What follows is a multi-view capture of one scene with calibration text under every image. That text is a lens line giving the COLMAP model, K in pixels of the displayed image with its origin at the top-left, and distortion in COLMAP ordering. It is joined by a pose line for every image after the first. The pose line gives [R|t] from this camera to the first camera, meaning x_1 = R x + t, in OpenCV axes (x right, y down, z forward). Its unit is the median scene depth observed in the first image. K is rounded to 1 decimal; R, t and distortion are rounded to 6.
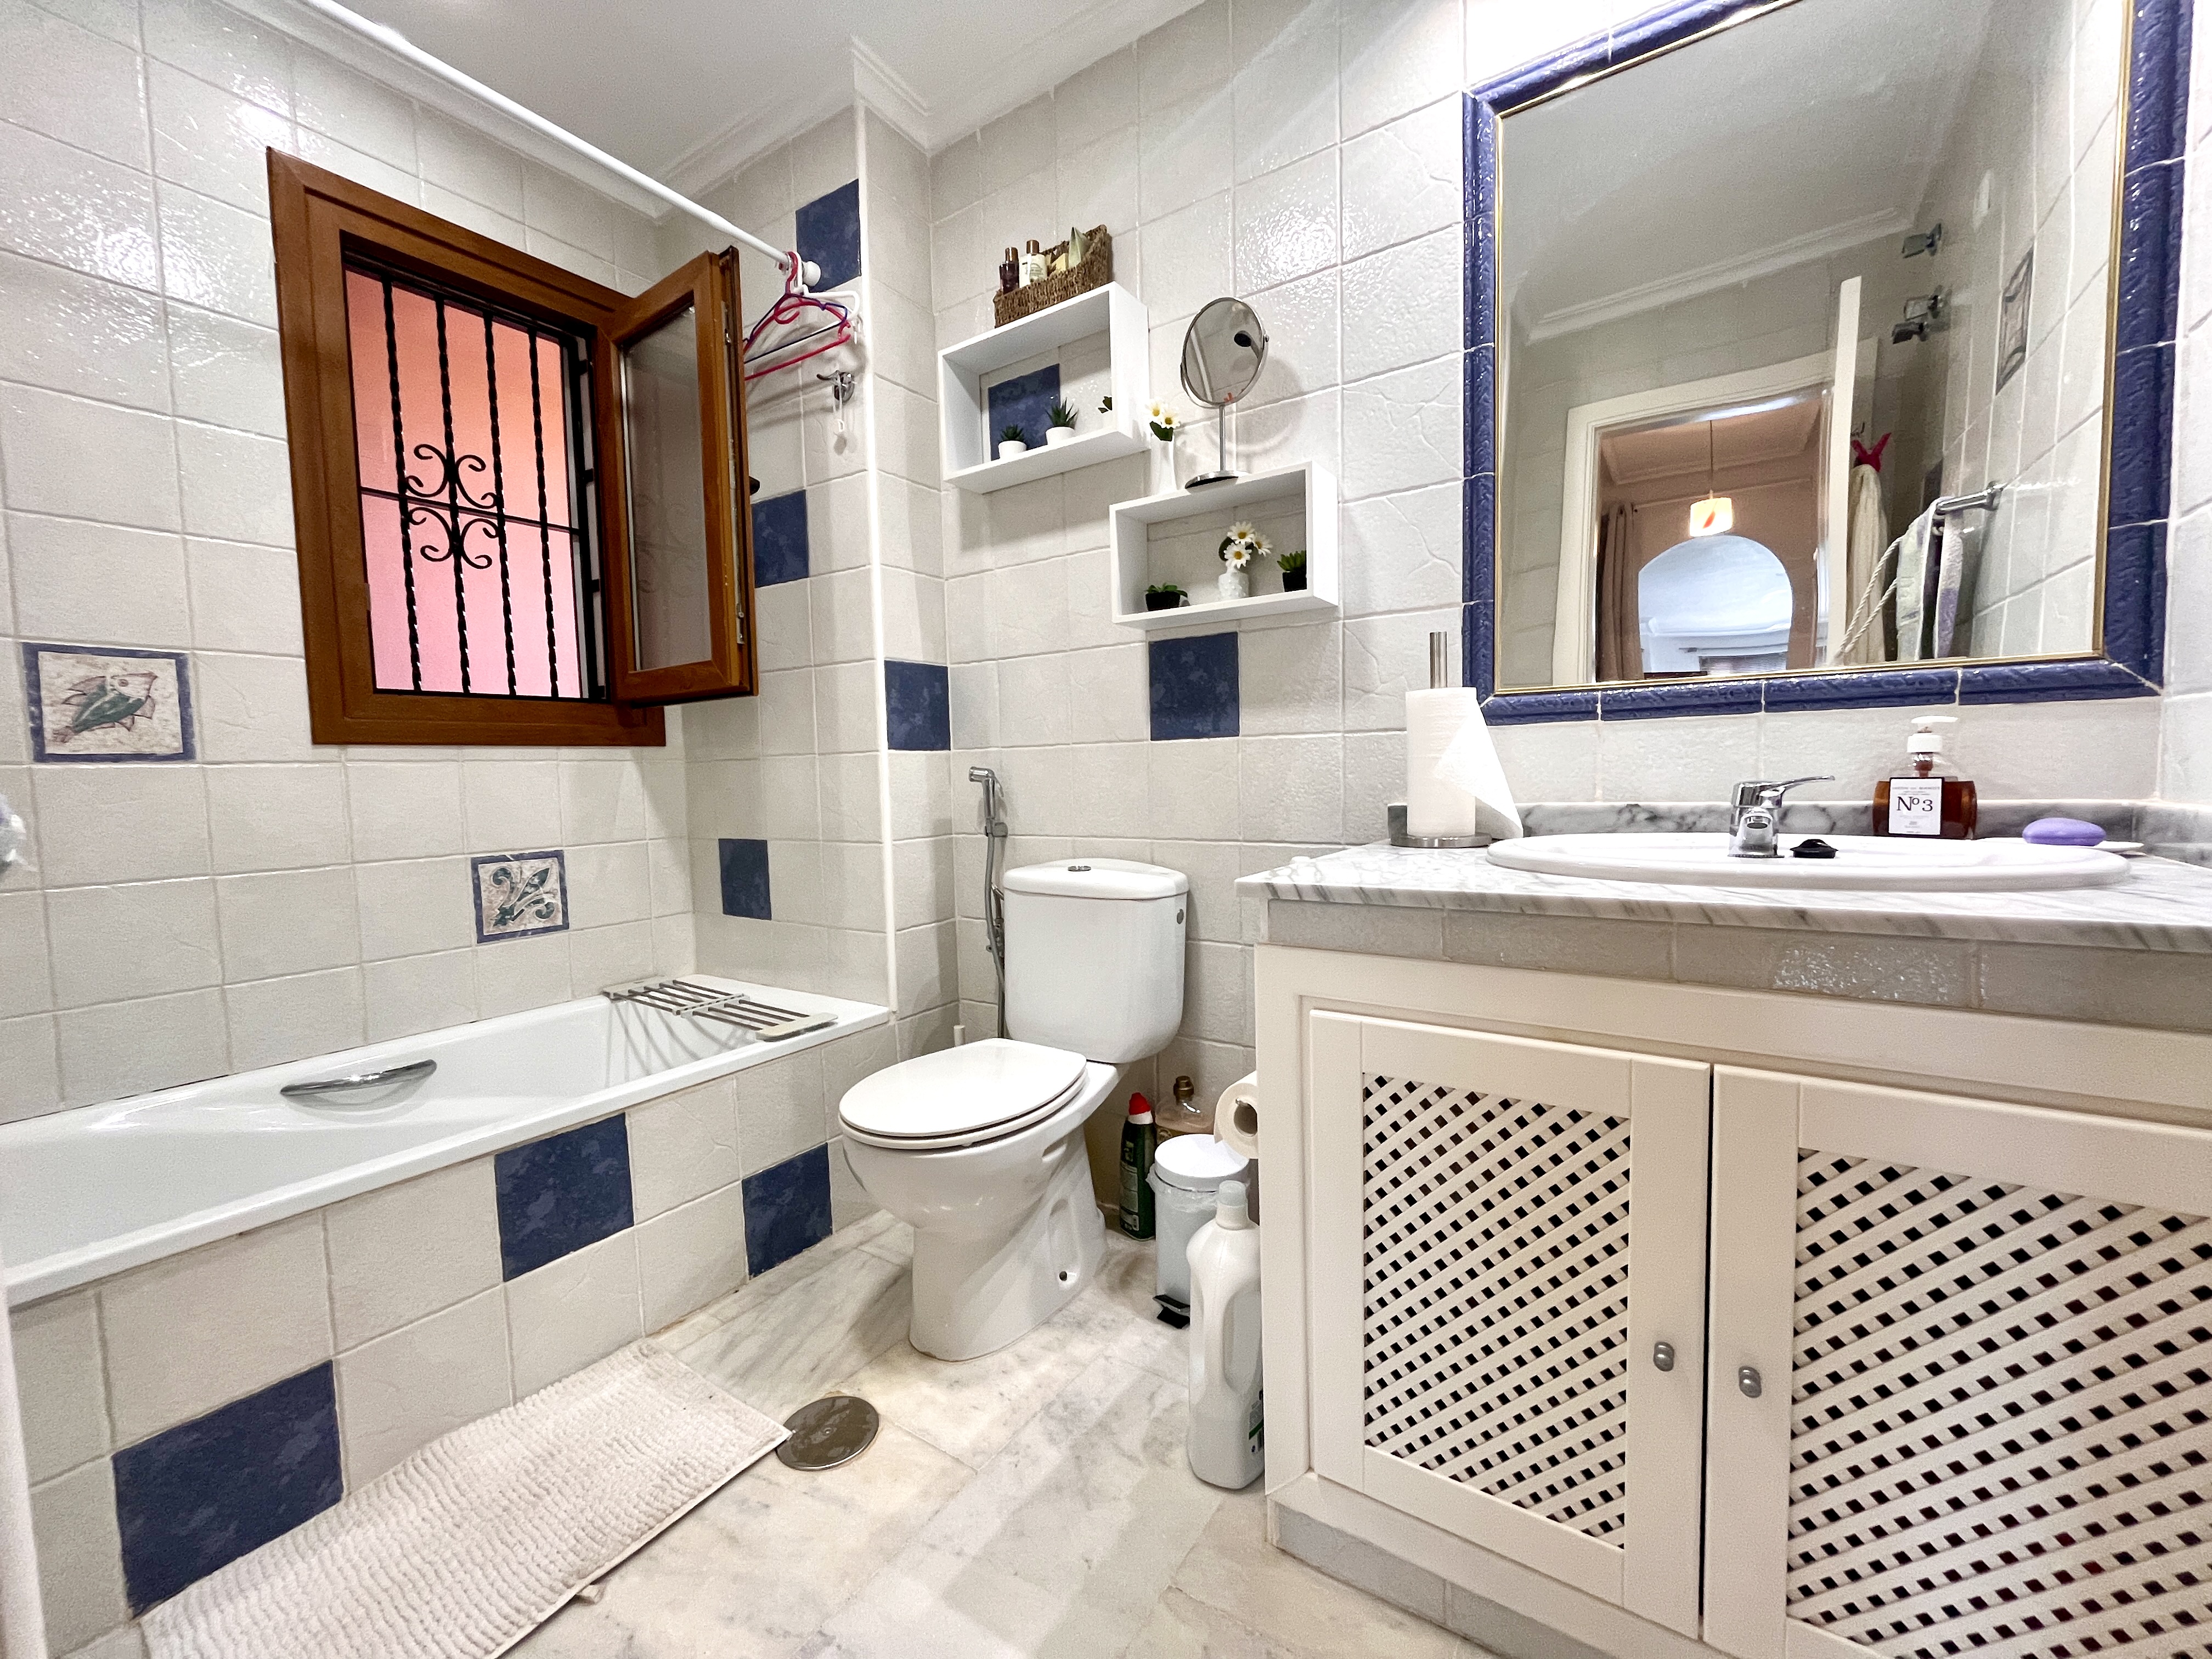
lens RADIAL K [[895.3, 0, 1102.2], [0, 895.3, 826.5], [0, 0, 1]] dist [-0.001820, 0.000109]
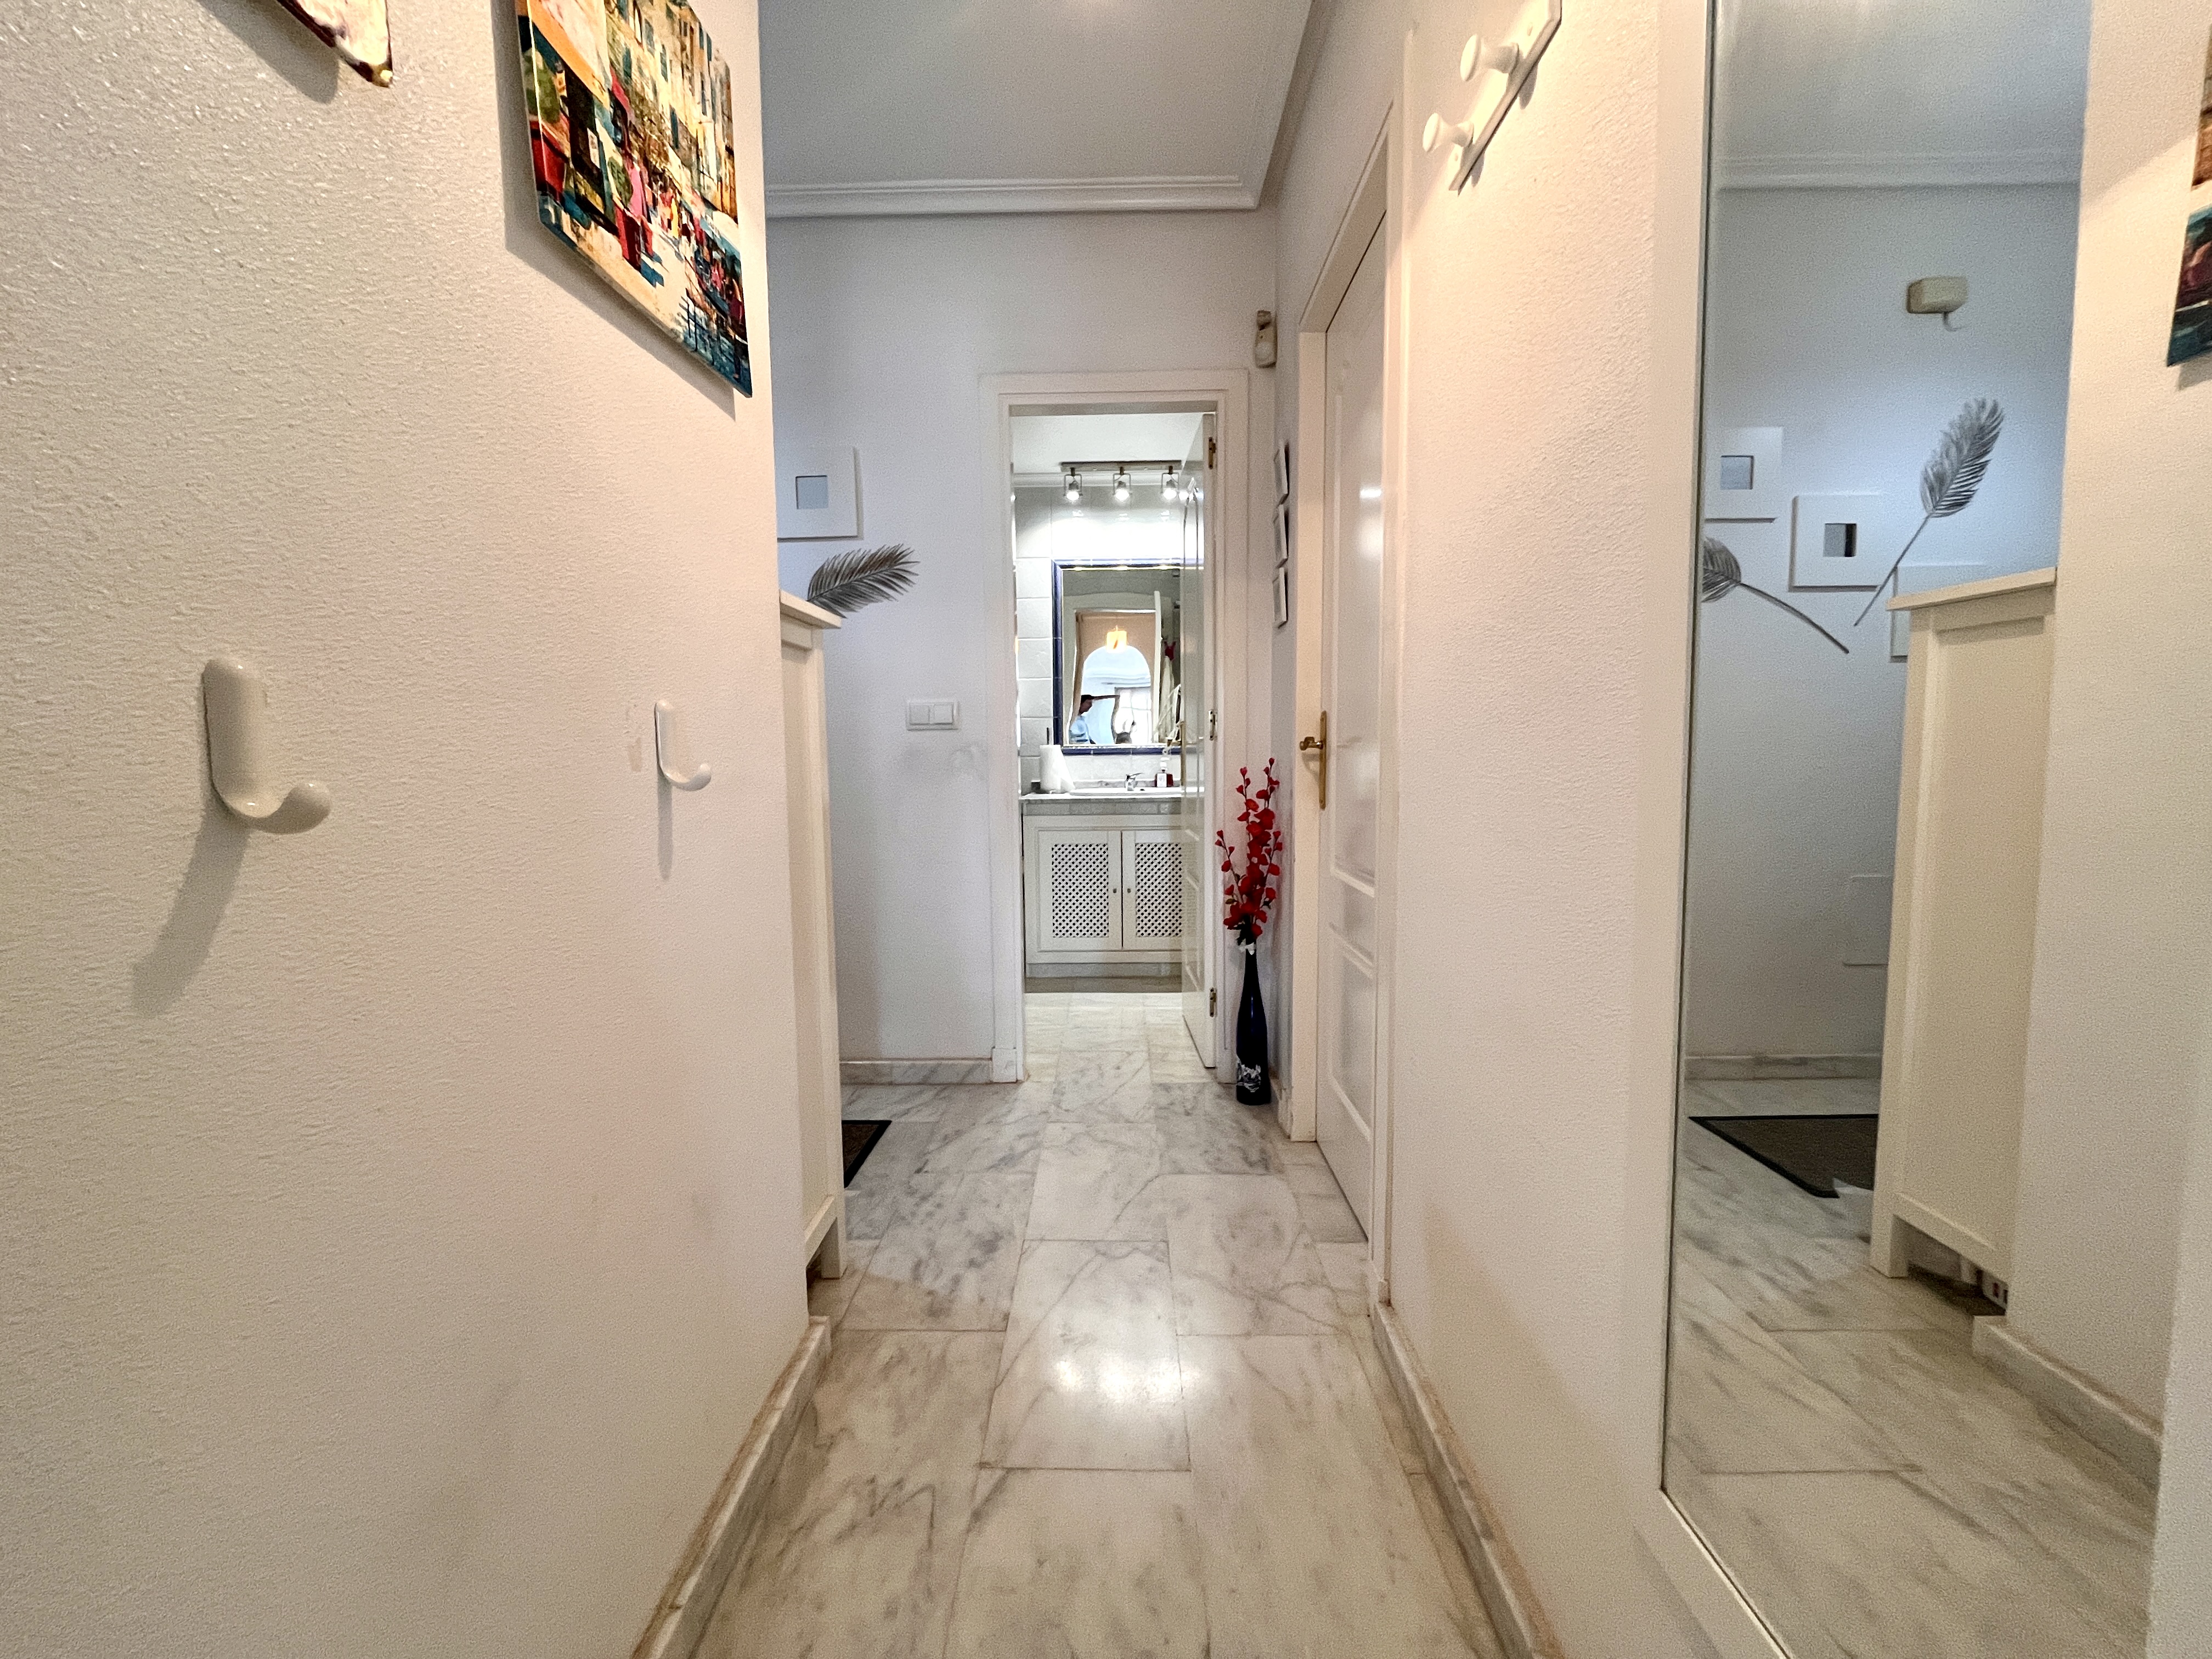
lens RADIAL K [[895.3, 0, 1102.2], [0, 895.3, 826.5], [0, 0, 1]] dist [-0.001820, 0.000109]
pose [[0.837573, -0.029518, 0.545528, -1.237018], [0.026259, 0.999560, 0.013770, 0.100780], [-0.545695, 0.002792, 0.837980, -1.814193]]
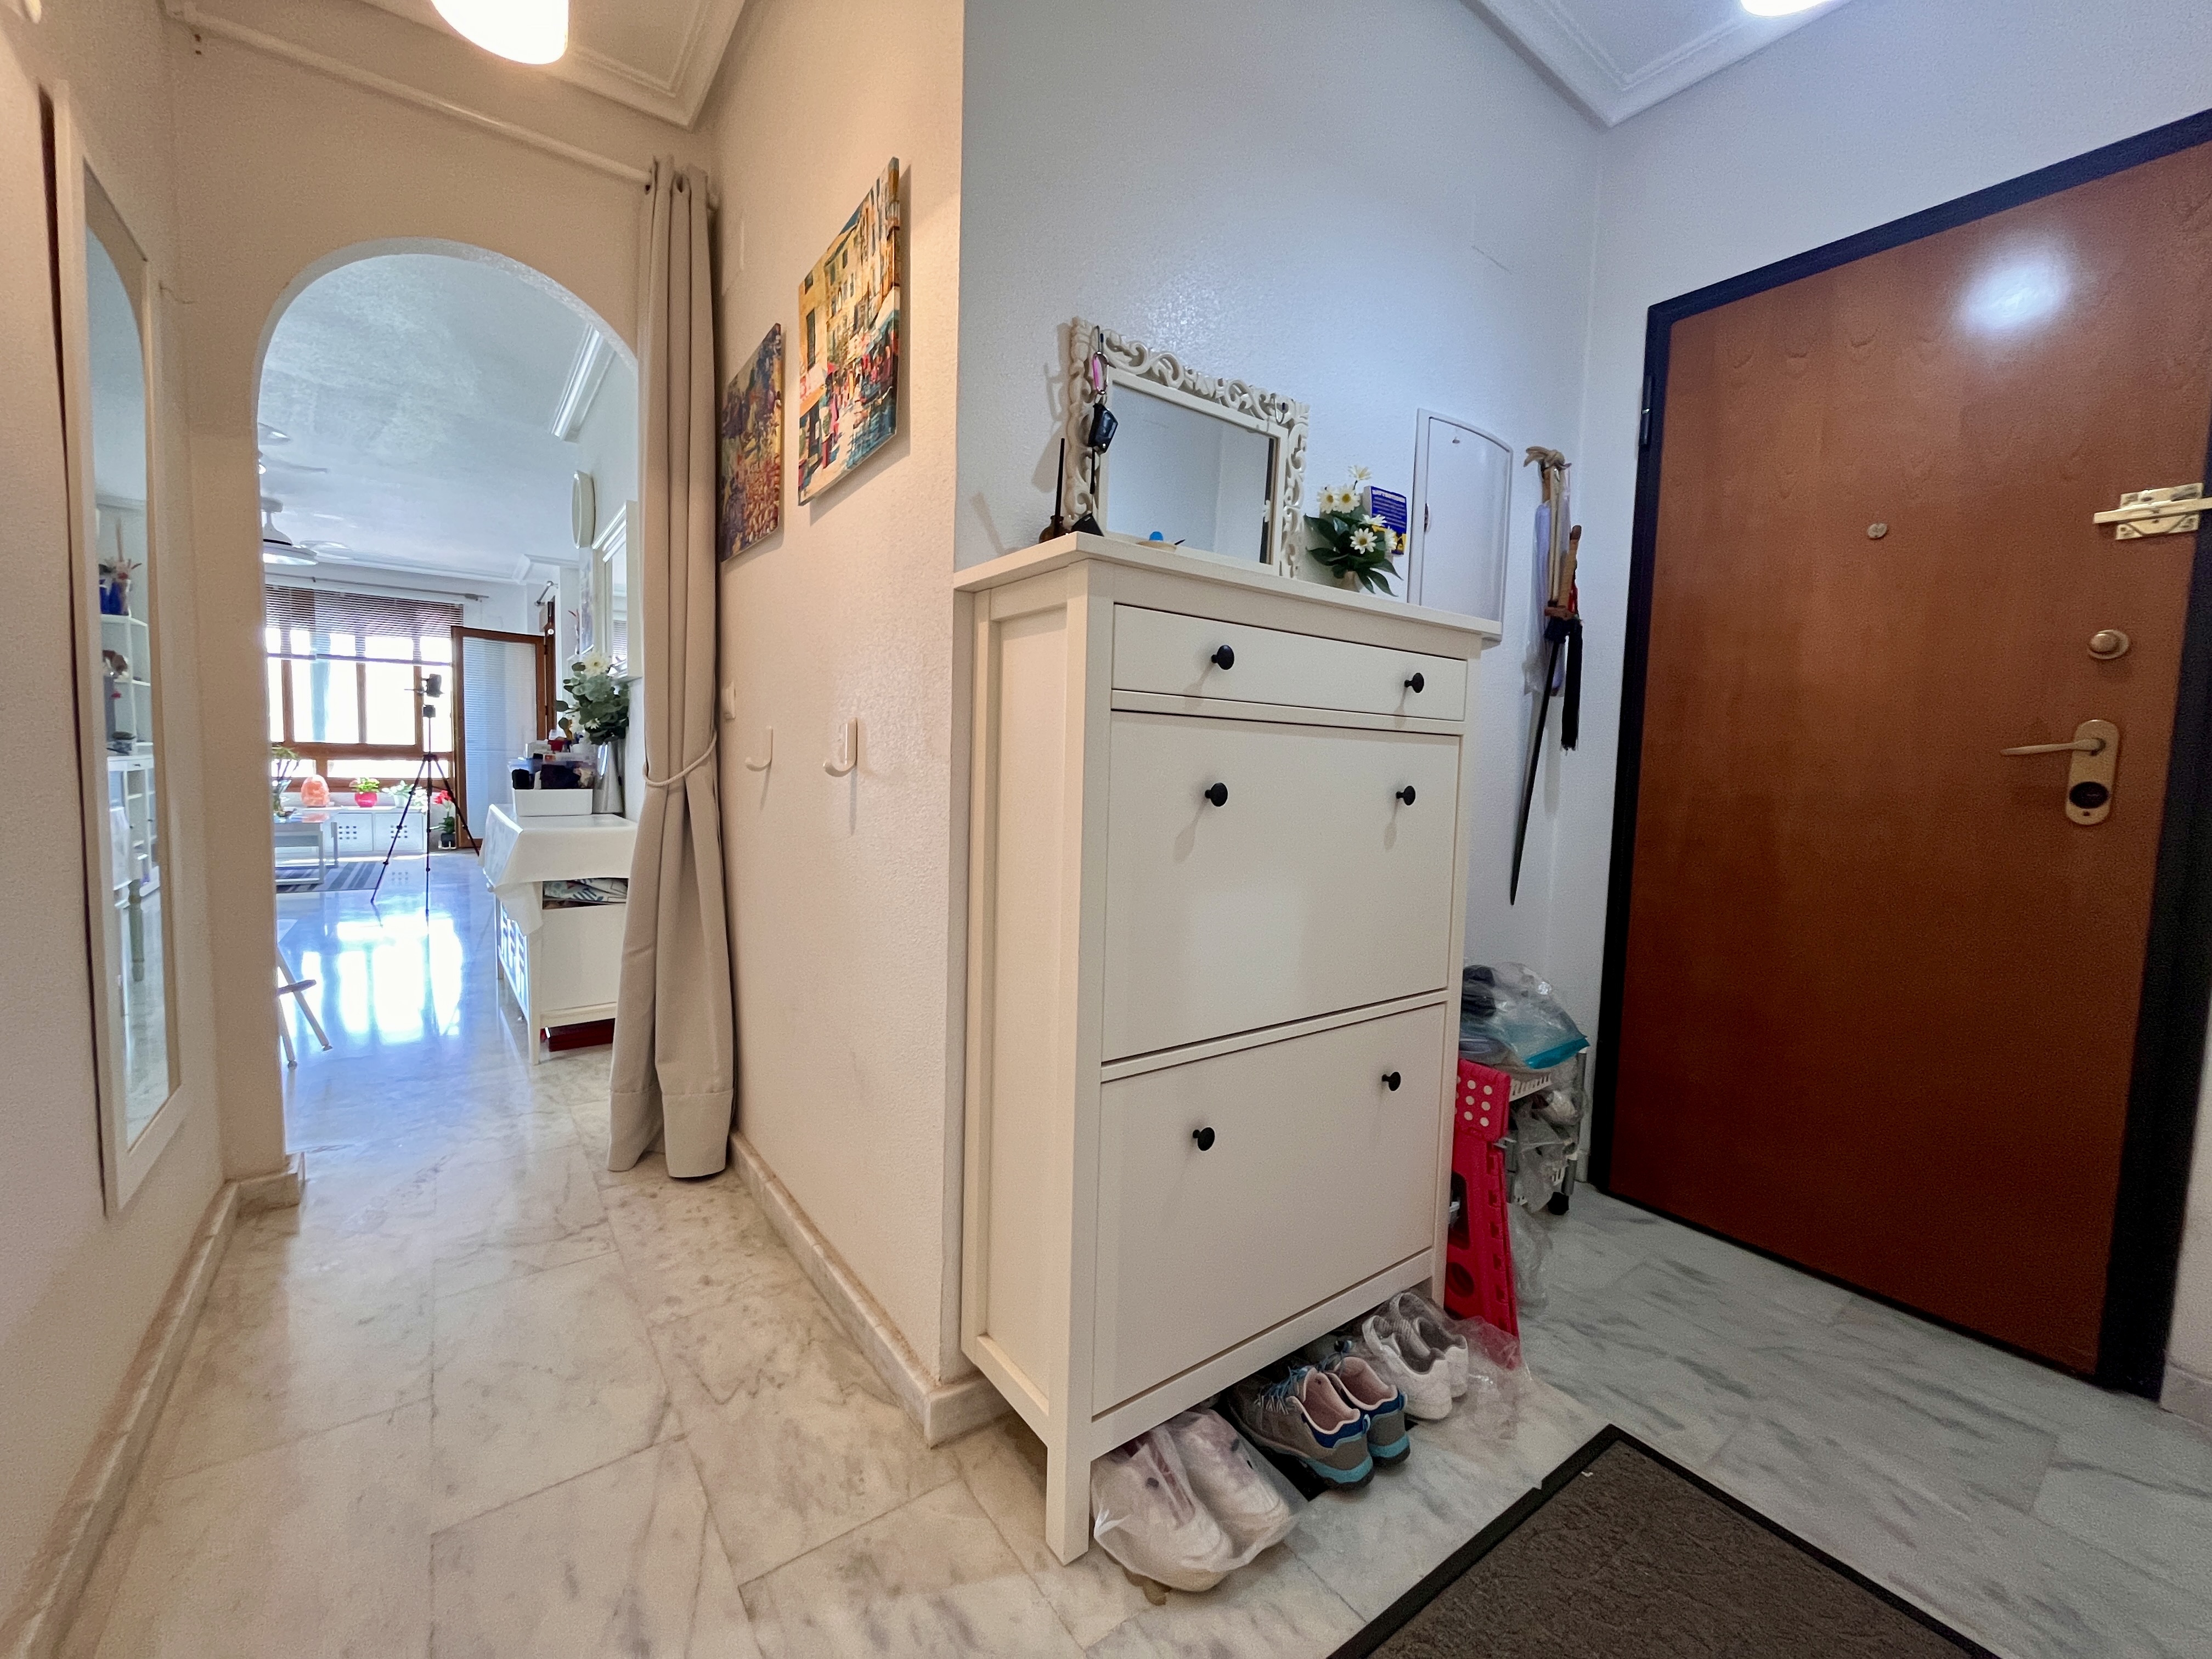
lens RADIAL K [[895.3, 0, 1102.2], [0, 895.3, 826.5], [0, 0, 1]] dist [-0.001820, 0.000109]
pose [[-0.335371, 0.084593, -0.938281, 2.961097], [-0.081760, 0.989589, 0.118442, -0.401632], [0.938532, 0.116436, -0.324963, 4.056338]]
